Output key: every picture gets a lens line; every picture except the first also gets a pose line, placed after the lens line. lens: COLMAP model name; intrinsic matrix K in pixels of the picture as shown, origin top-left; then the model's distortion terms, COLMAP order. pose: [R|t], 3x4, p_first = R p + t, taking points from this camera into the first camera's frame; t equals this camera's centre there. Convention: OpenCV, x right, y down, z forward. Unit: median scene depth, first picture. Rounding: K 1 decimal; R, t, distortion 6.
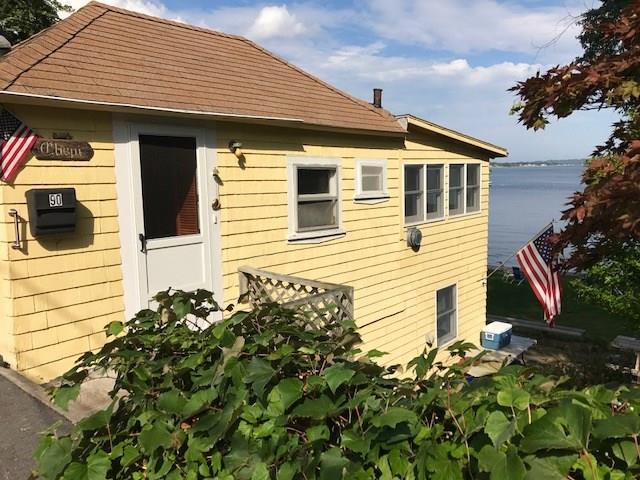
lens RADIAL K [[516.4, 0, 319.5], [0, 516.4, 238.2], [0, 0, 1]] dist [0.002733, 0.002573]
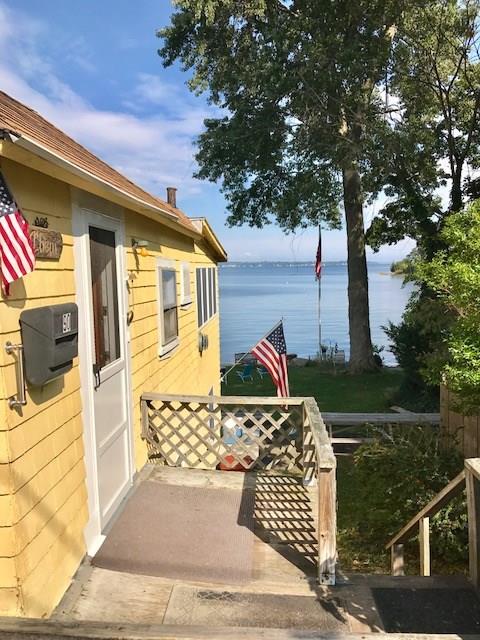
lens RADIAL K [[516.4, 0, 238.1], [0, 516.4, 320.7], [0, 0, 1]] dist [0.002733, 0.002573]
pose [[0.787804, -0.042854, 0.614434, -0.421454], [0.061519, 0.998063, -0.009266, -0.032167], [-0.612847, 0.045099, 0.788914, 0.205033]]
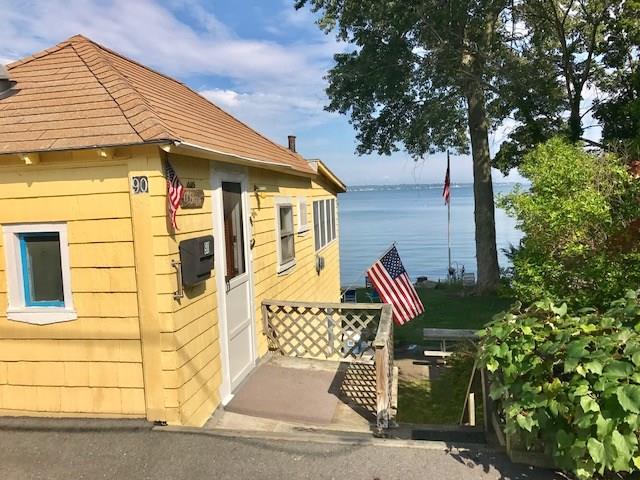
lens RADIAL K [[516.4, 0, 319.0], [0, 516.4, 240.8], [0, 0, 1]] dist [0.002733, 0.002573]
pose [[0.851185, -0.044169, 0.523003, -0.491538], [0.066025, 0.997548, -0.023211, -0.027409], [-0.520696, 0.054288, 0.852015, -0.001561]]
